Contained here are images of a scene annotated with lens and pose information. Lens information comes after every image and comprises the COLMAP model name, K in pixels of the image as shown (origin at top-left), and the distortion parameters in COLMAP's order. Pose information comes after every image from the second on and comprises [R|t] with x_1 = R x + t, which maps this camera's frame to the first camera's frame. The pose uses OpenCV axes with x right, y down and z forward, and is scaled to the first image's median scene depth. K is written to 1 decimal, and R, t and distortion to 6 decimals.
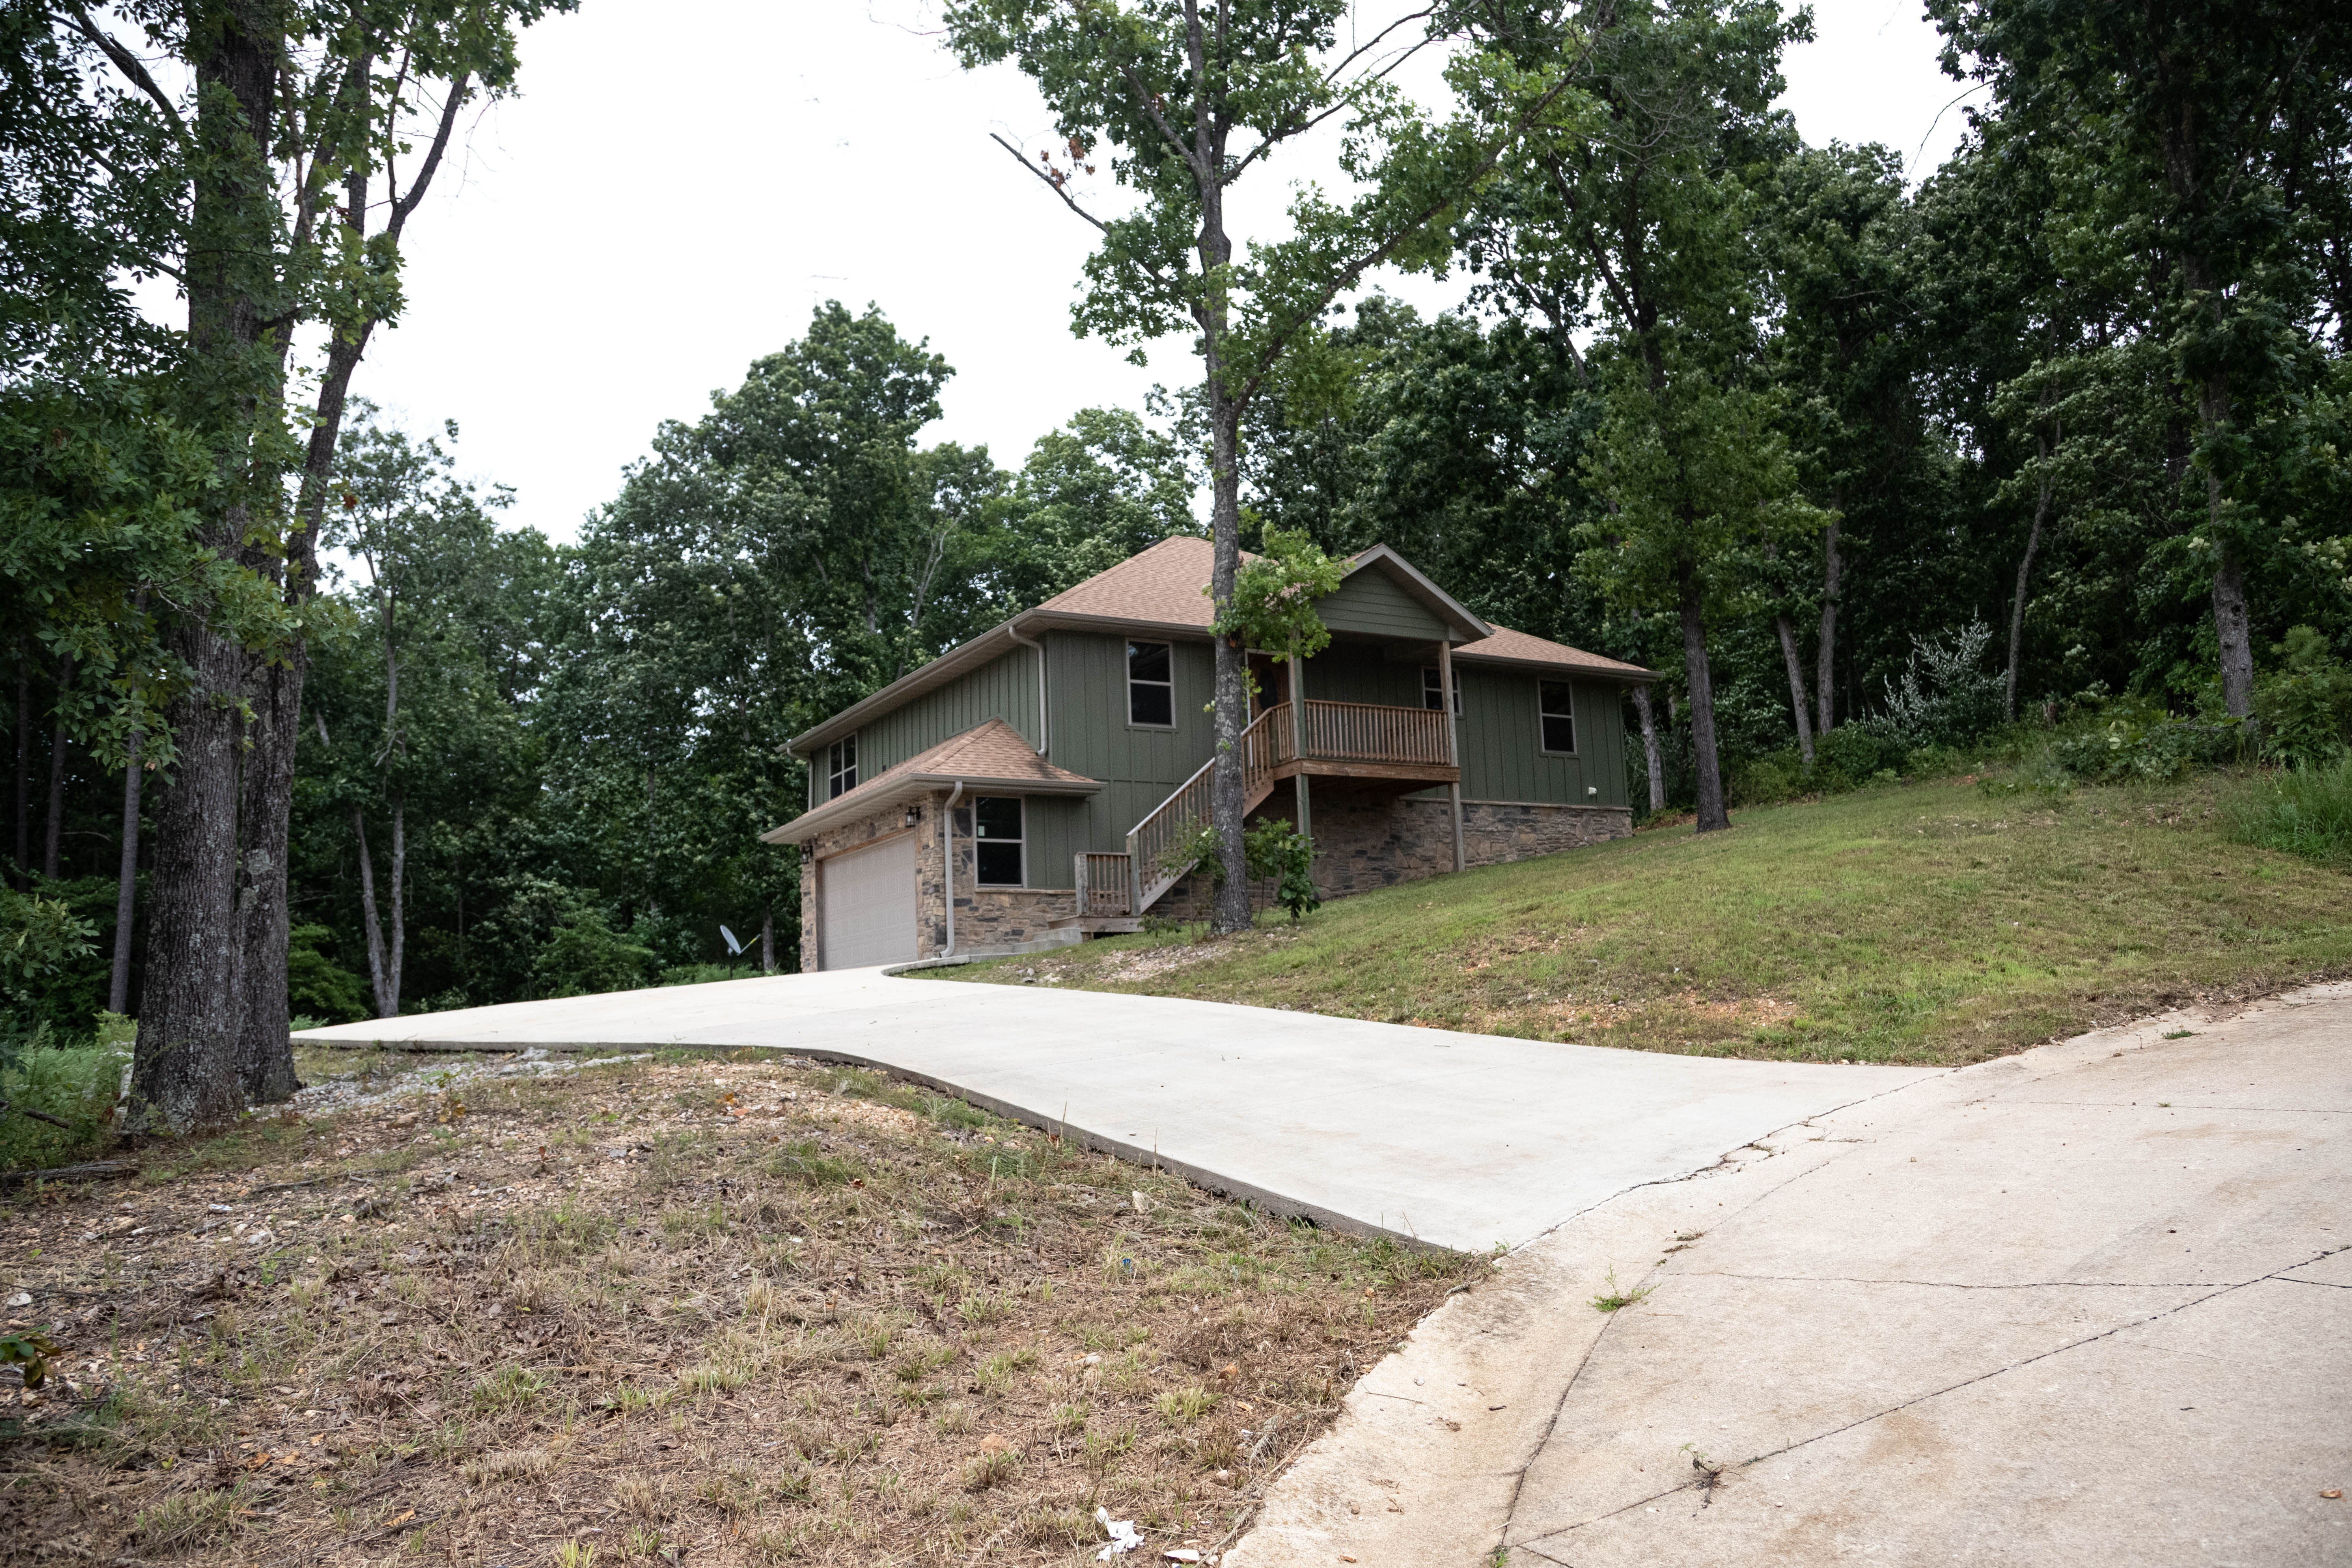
lens RADIAL K [[1630.3, 0, 1192.8], [0, 1630.3, 803.1], [0, 0, 1]] dist [-0.122851, 0.067901]
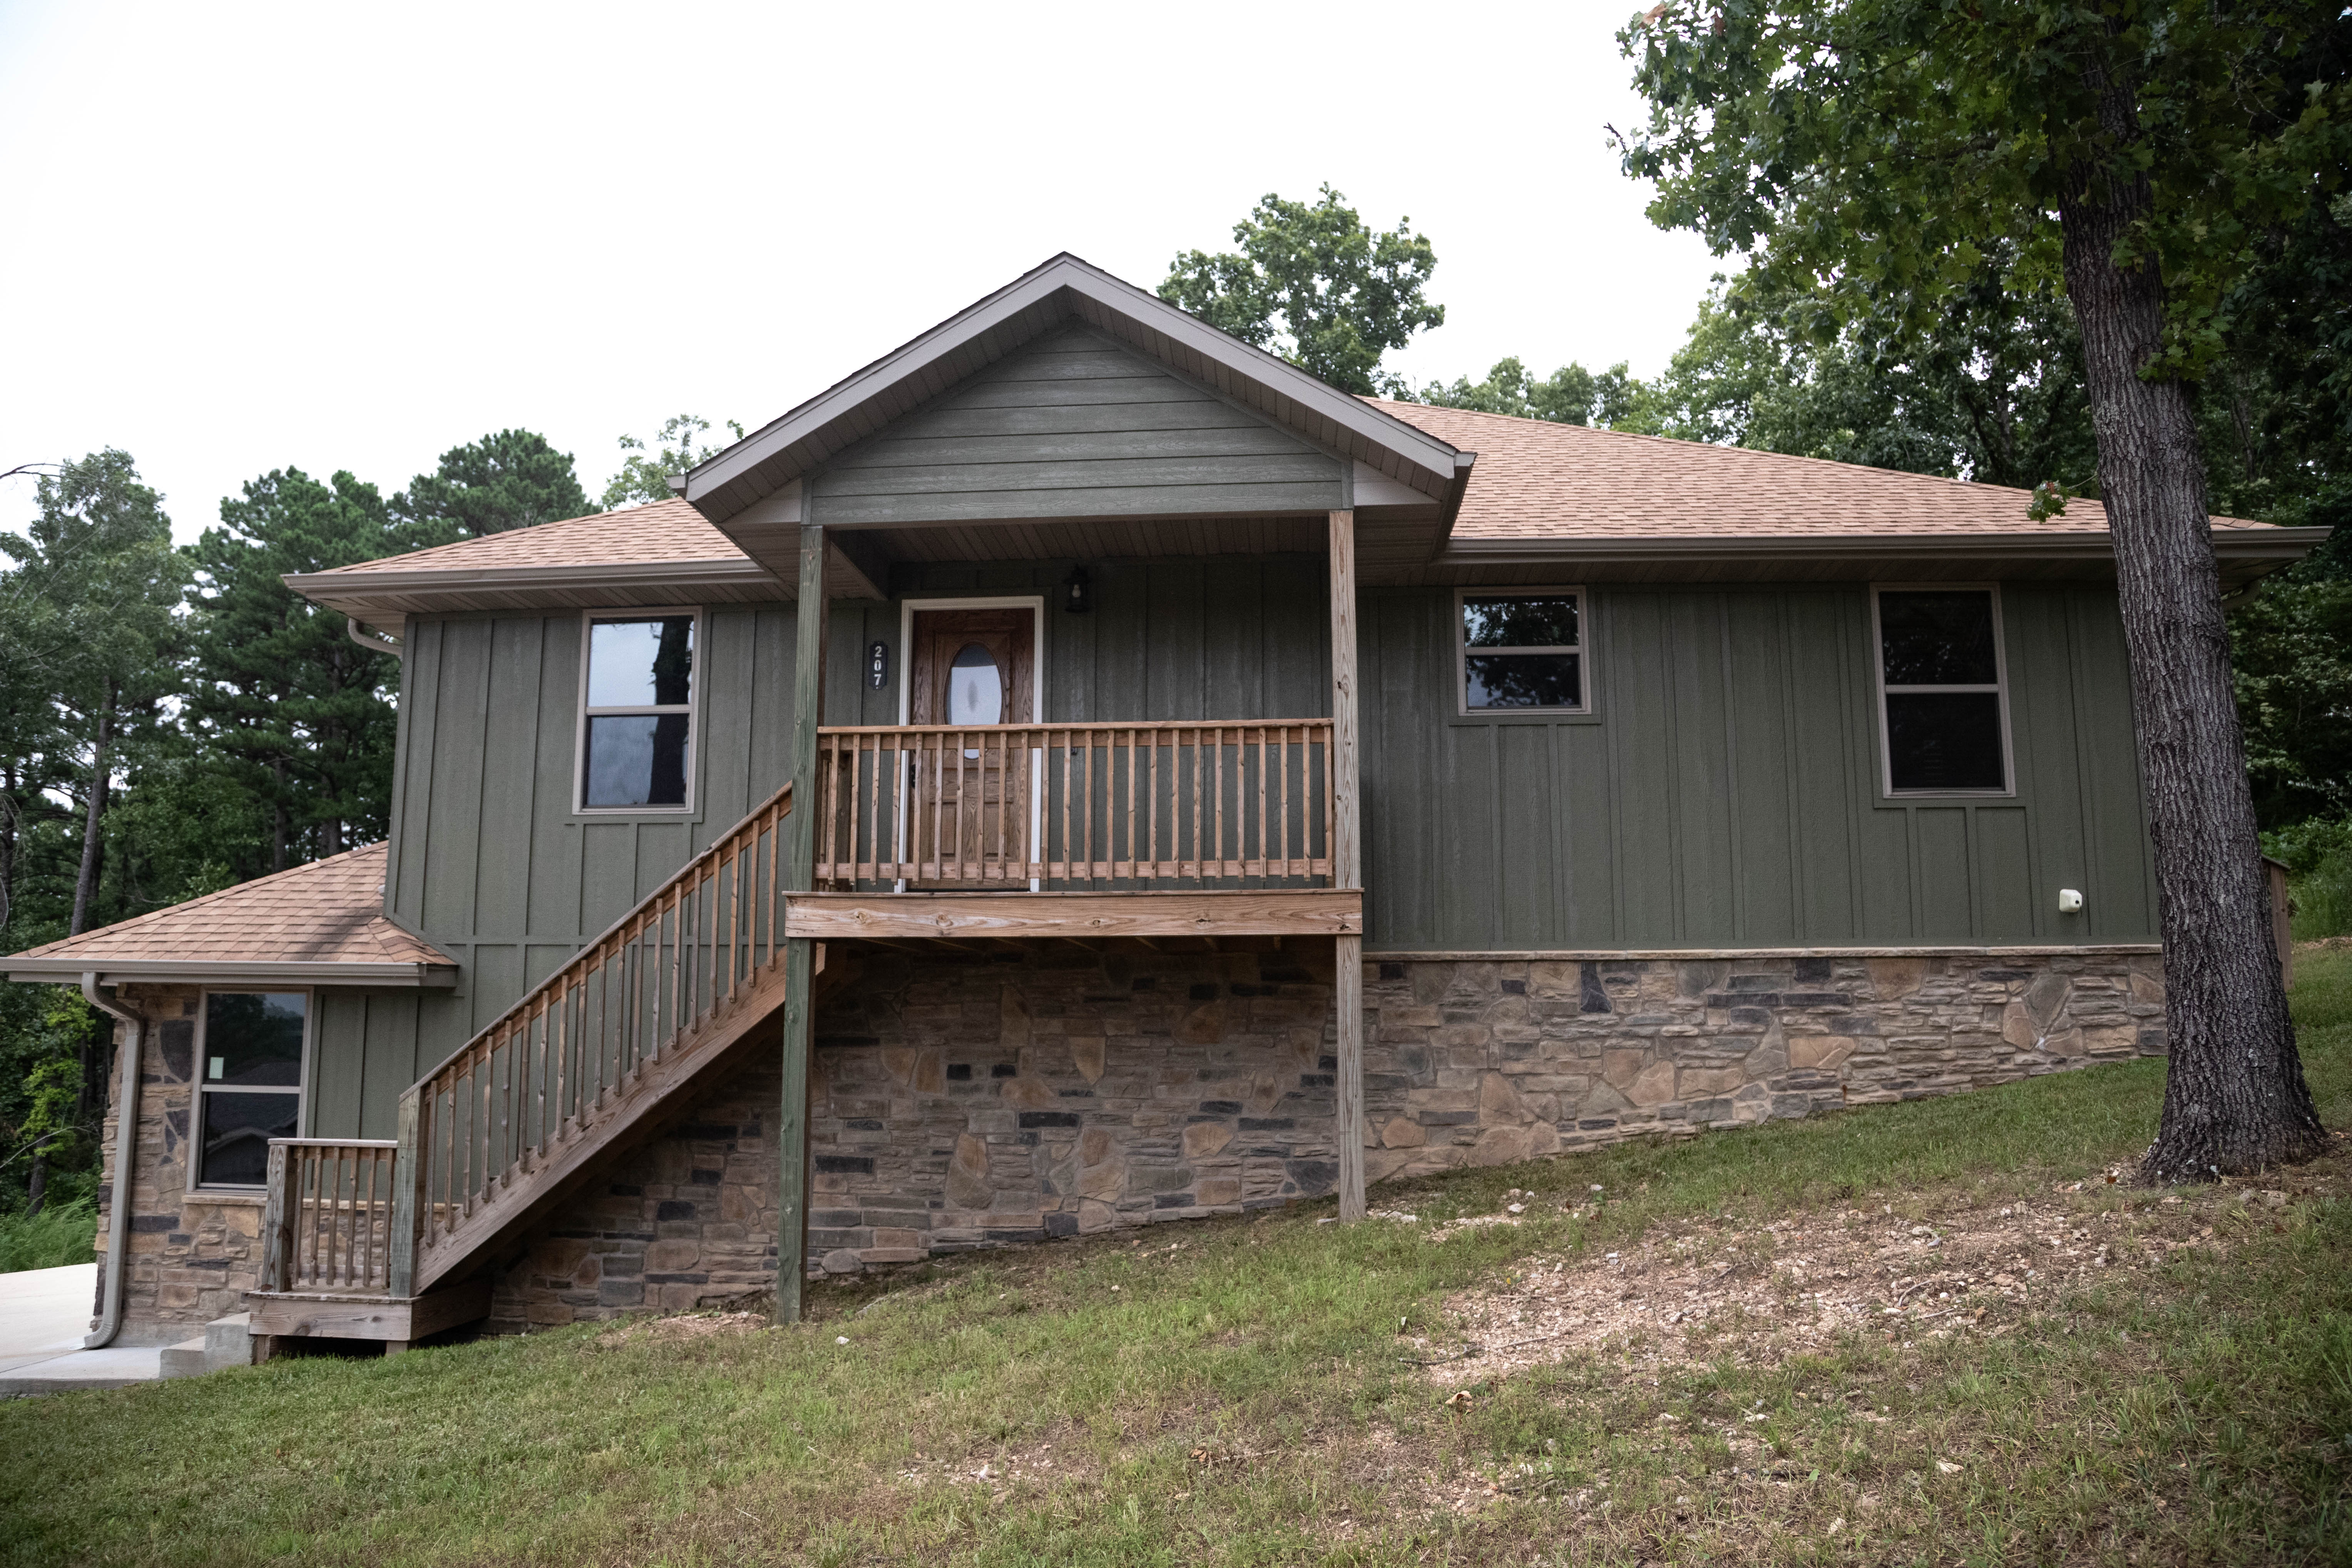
lens RADIAL K [[1630.3, 0, 1157.9], [0, 1630.3, 782.7], [0, 0, 1]] dist [-0.122851, 0.067901]
pose [[0.823231, -0.050575, -0.565450, 0.304546], [0.045260, 0.998700, -0.023432, -0.036313], [0.565900, -0.006302, 0.824450, 0.683064]]
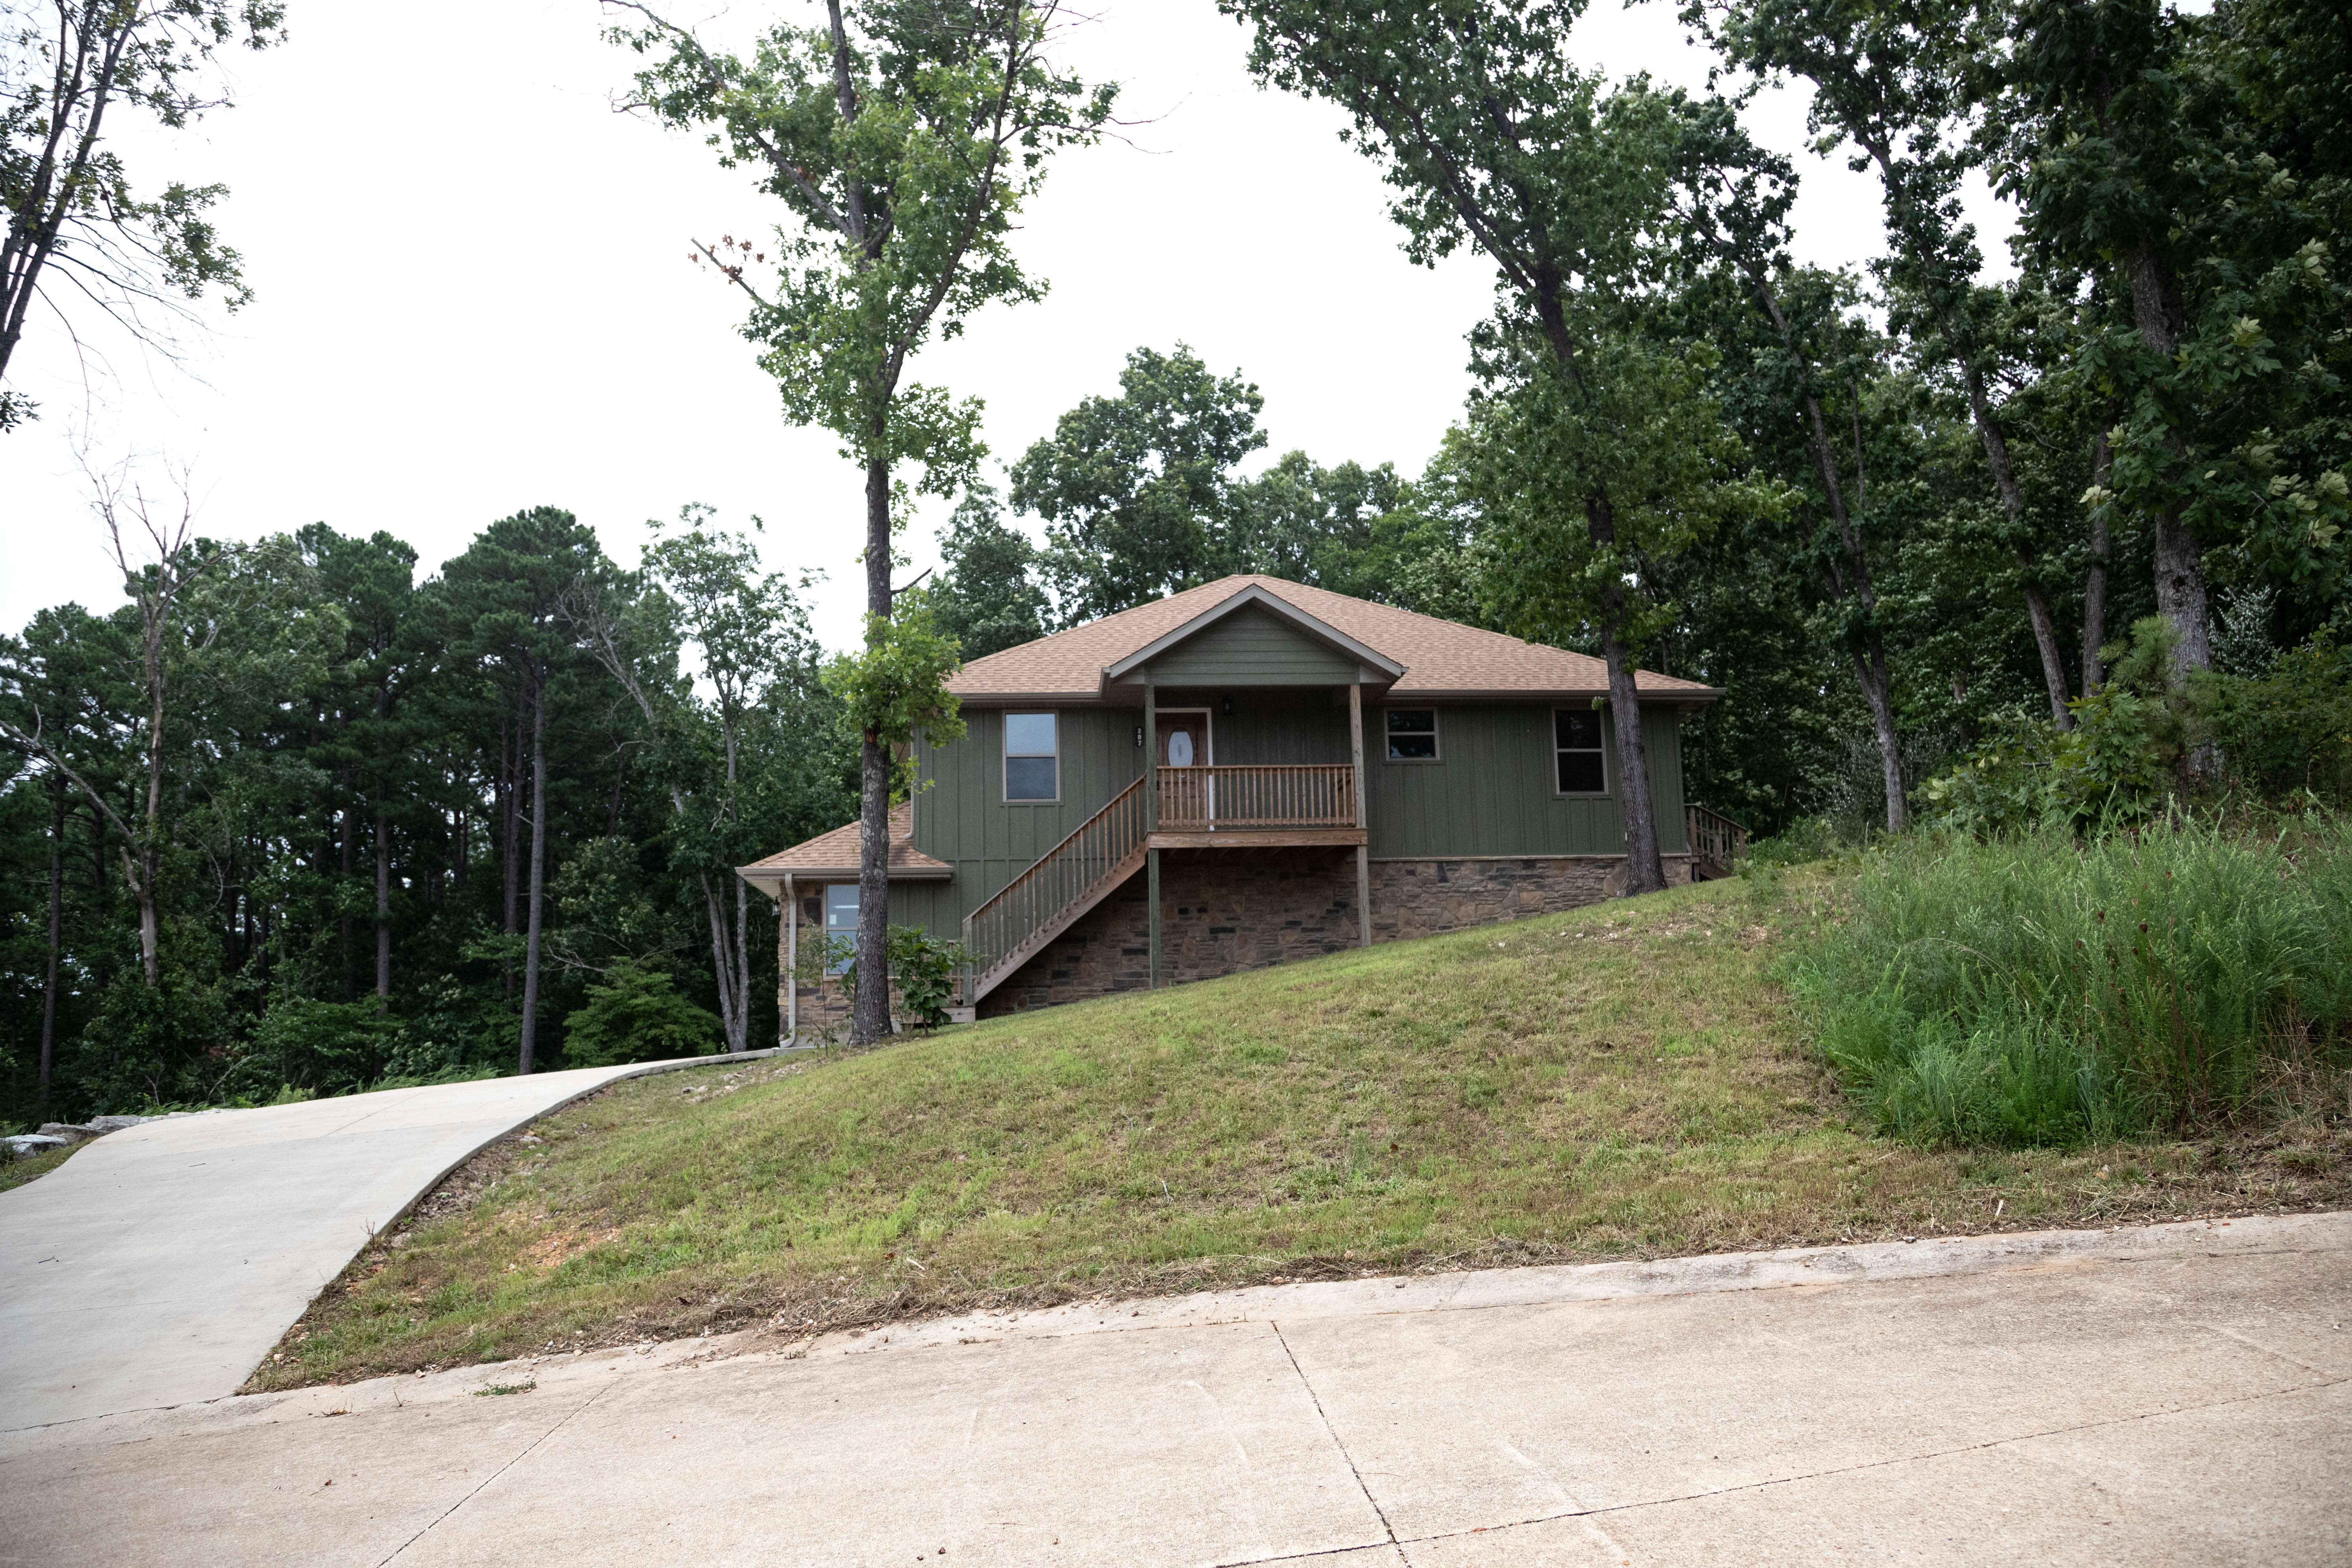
lens RADIAL K [[1630.2, 0, 1167.3], [0, 1630.2, 778.4], [0, 0, 1]] dist [-0.122851, 0.067901]
pose [[0.906451, -0.051104, -0.419207, 0.420321], [0.046280, 0.998693, -0.021676, -0.033809], [0.419767, 0.000247, 0.907632, 0.151951]]
